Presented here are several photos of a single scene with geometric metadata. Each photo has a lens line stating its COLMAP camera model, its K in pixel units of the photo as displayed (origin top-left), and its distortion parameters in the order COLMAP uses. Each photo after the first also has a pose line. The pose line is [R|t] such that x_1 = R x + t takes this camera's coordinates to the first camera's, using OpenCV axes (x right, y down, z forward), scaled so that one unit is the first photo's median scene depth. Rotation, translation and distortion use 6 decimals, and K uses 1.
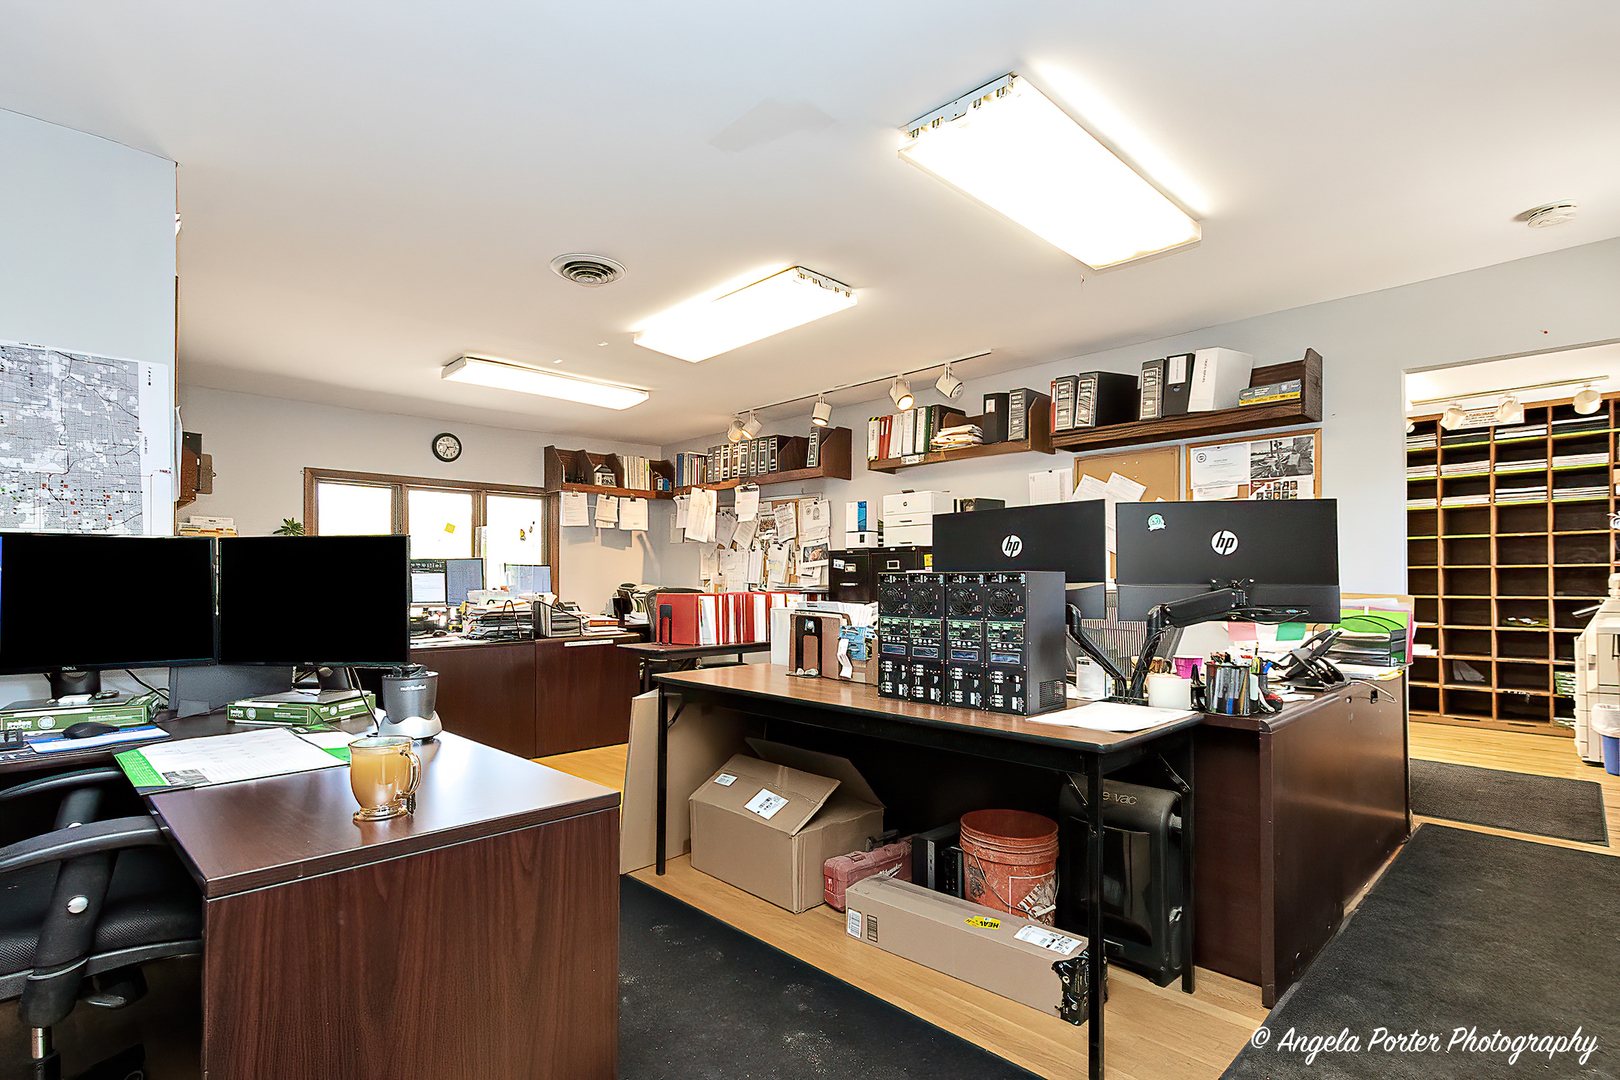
lens RADIAL K [[785.8, 0, 806.1], [0, 785.8, 591.3], [0, 0, 1]] dist [-0.000229, -0.000086]
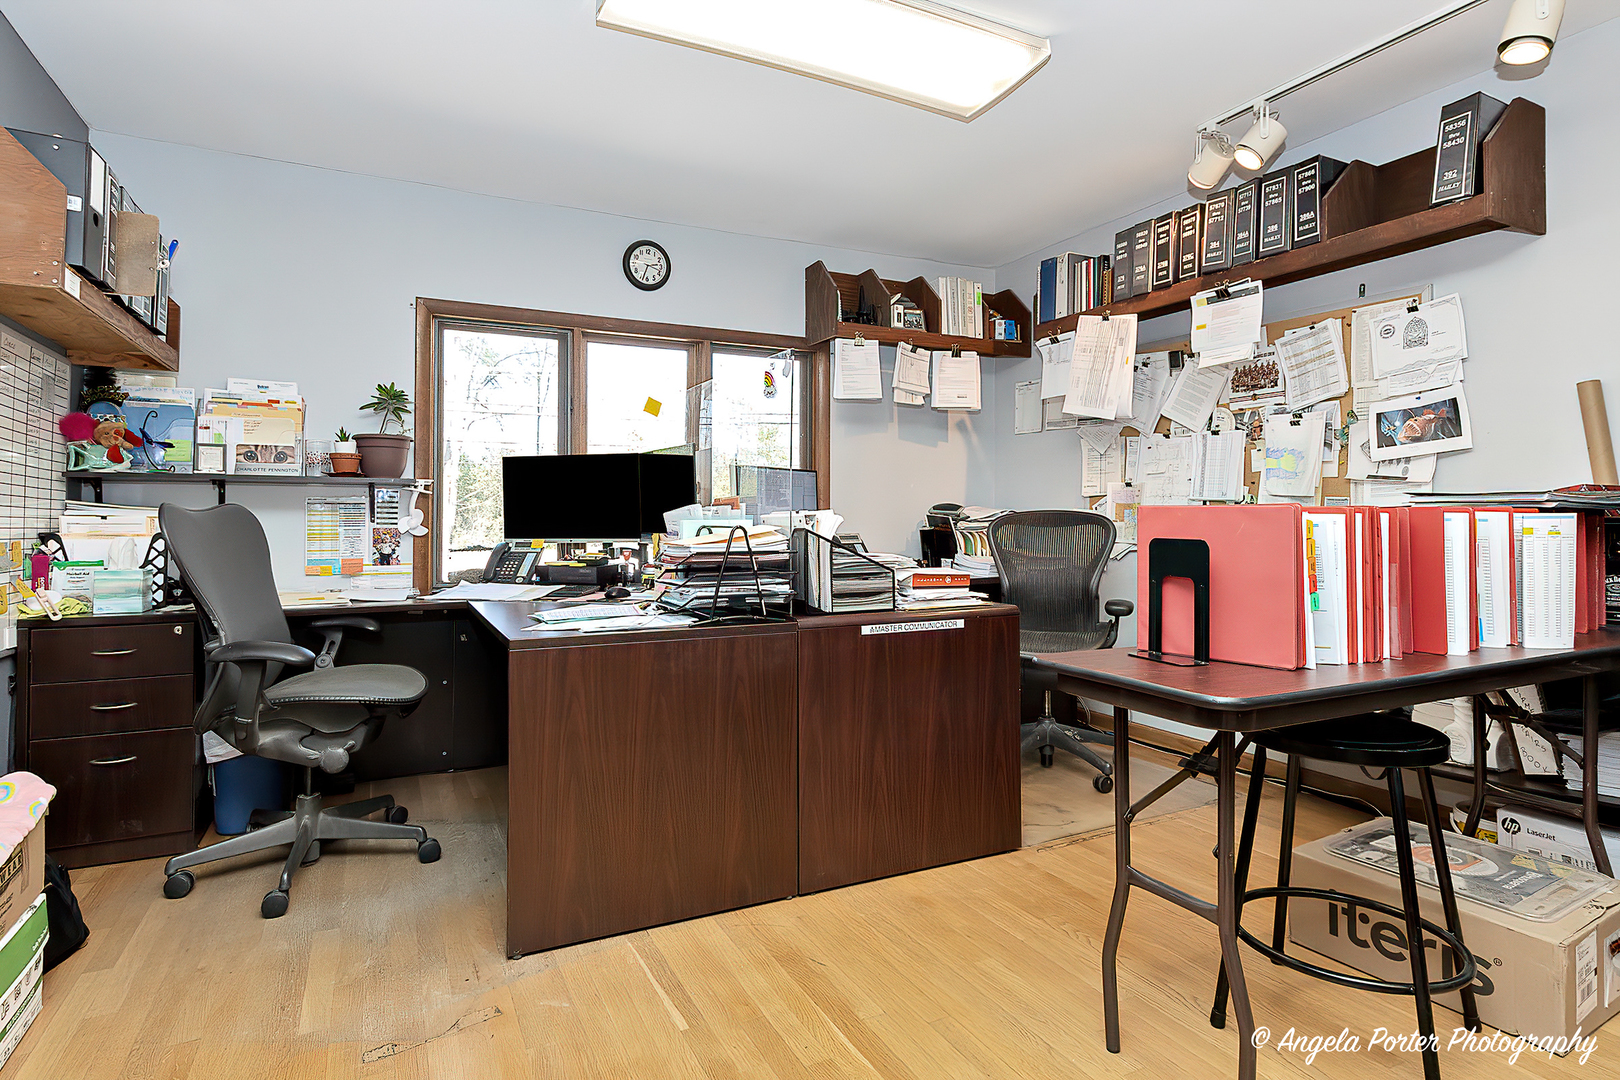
lens RADIAL K [[846.4, 0, 810.0], [0, 846.4, 540.0], [0, 0, 1]] dist [-0.000362, -0.000063]
pose [[0.955914, 0.010365, -0.293465, -0.158077], [-0.006866, 0.999893, 0.012952, 0.009907], [0.293567, -0.010366, 0.955882, 0.438081]]
